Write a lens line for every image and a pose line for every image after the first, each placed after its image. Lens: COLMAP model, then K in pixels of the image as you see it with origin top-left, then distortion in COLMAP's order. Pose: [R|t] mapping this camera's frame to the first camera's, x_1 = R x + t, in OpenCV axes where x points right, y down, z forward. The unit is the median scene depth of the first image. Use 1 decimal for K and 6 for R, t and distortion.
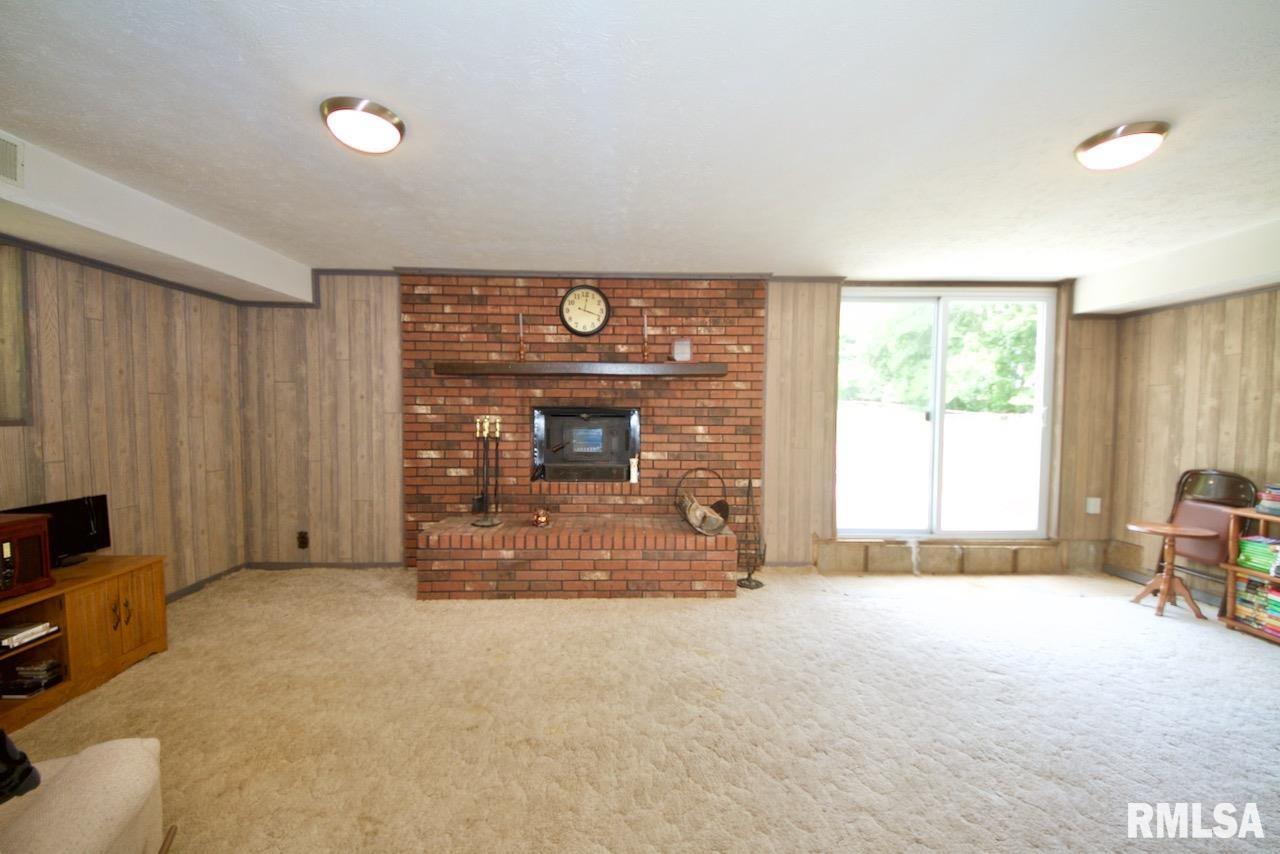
lens RADIAL K [[471.8, 0, 633.3], [0, 471.8, 434.4], [0, 0, 1]] dist [0.029805, -0.023611]
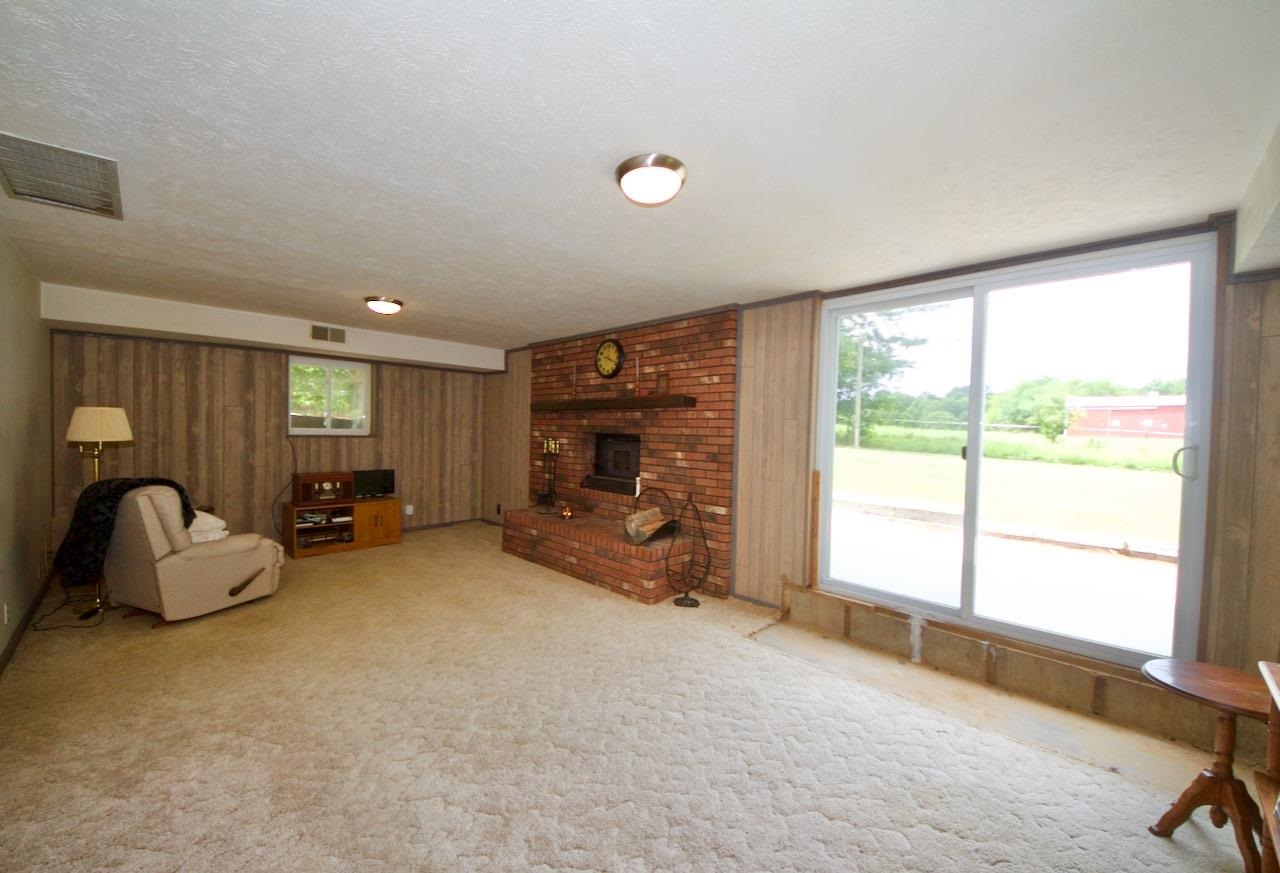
lens RADIAL K [[471.0, 0, 616.4], [0, 471.0, 443.3], [0, 0, 1]] dist [0.015933, -0.016125]
pose [[0.691632, 0.028138, -0.721701, 0.836965], [-0.053333, 0.998503, -0.012181, -0.016690], [0.720278, 0.046915, 0.692097, 0.136451]]
